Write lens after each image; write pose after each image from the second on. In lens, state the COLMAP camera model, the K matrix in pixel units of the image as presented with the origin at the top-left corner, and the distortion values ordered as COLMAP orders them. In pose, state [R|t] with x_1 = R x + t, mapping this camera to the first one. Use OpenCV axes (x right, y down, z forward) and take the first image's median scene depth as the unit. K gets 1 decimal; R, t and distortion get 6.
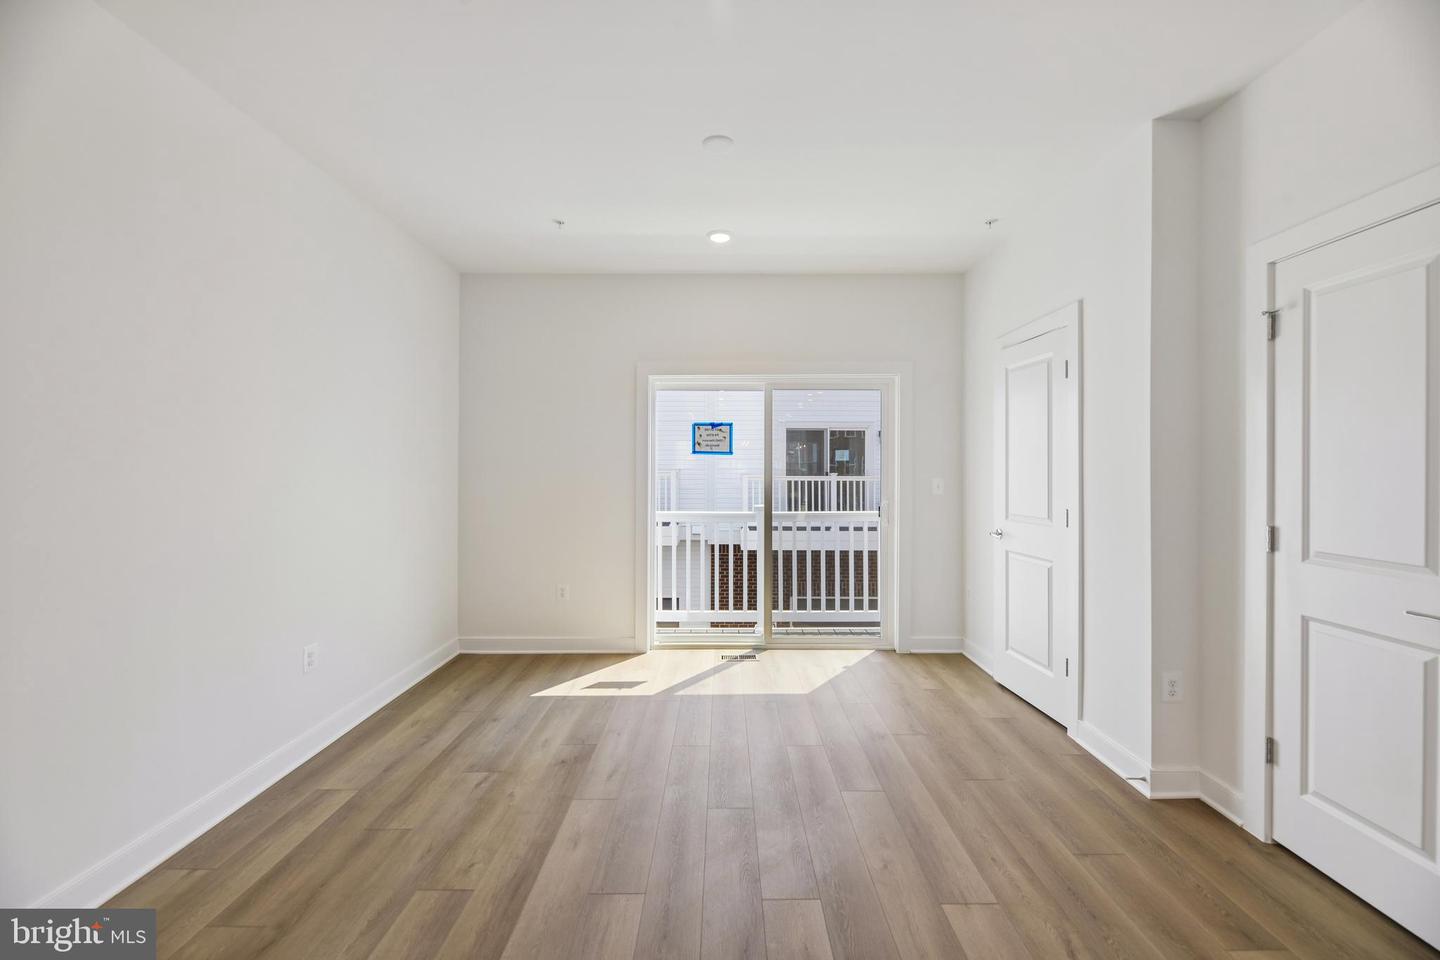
lens RADIAL K [[575.5, 0, 725.4], [0, 575.5, 470.9], [0, 0, 1]] dist [0.009980, -0.000250]
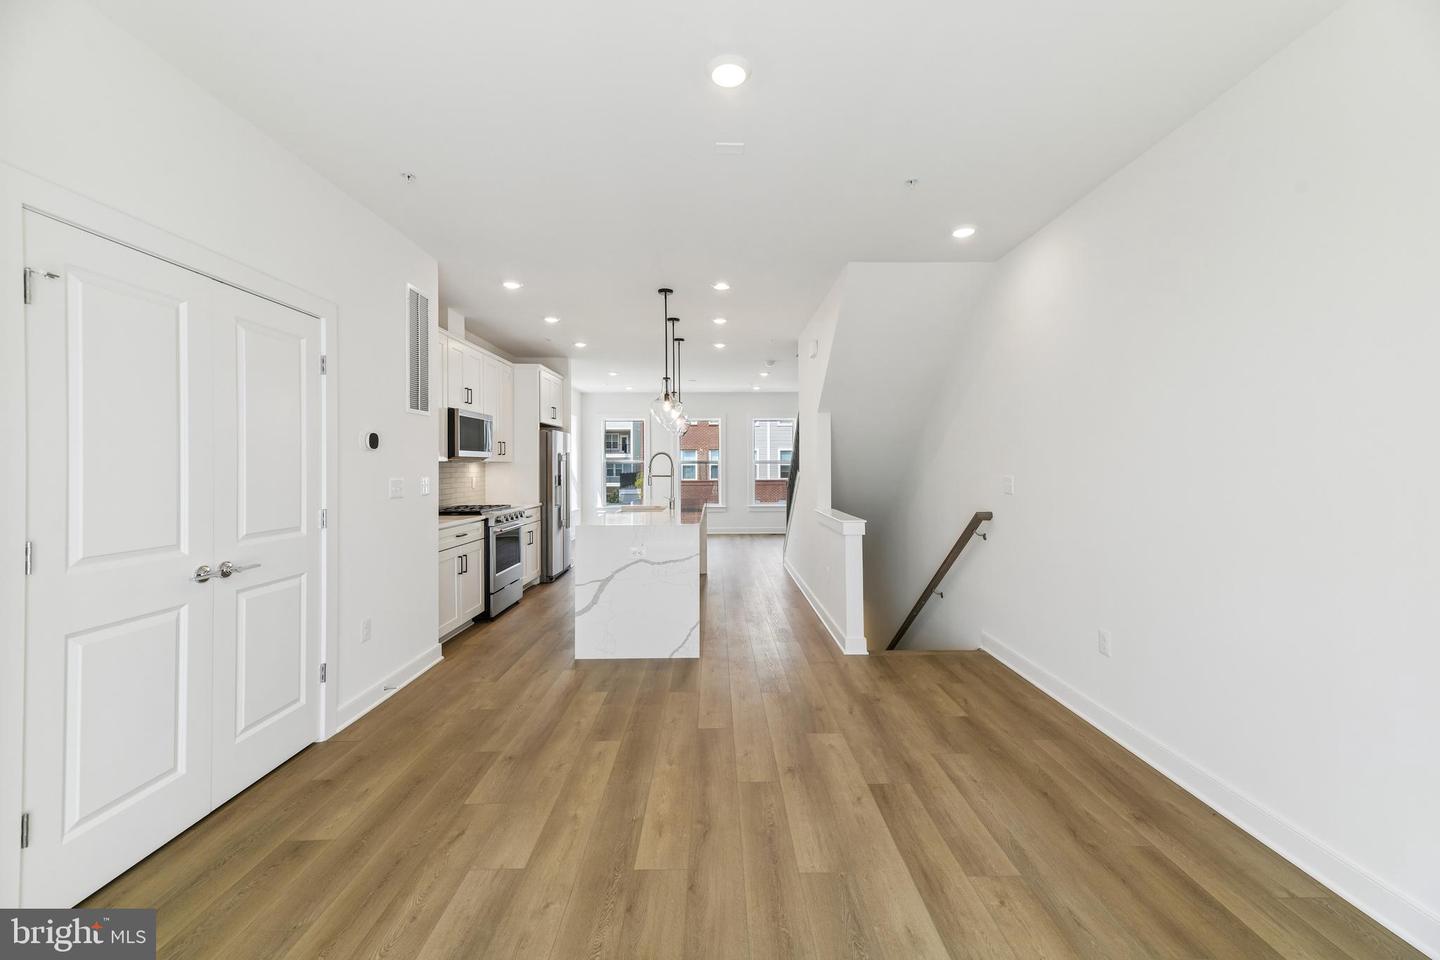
lens RADIAL K [[575.5, 0, 725.4], [0, 575.5, 470.9], [0, 0, 1]] dist [0.009980, -0.000250]
pose [[-0.999844, 0.003214, -0.017345, 0.009926], [0.002998, 0.999917, 0.012497, -0.009193], [0.017384, 0.012443, -0.999771, 2.009752]]
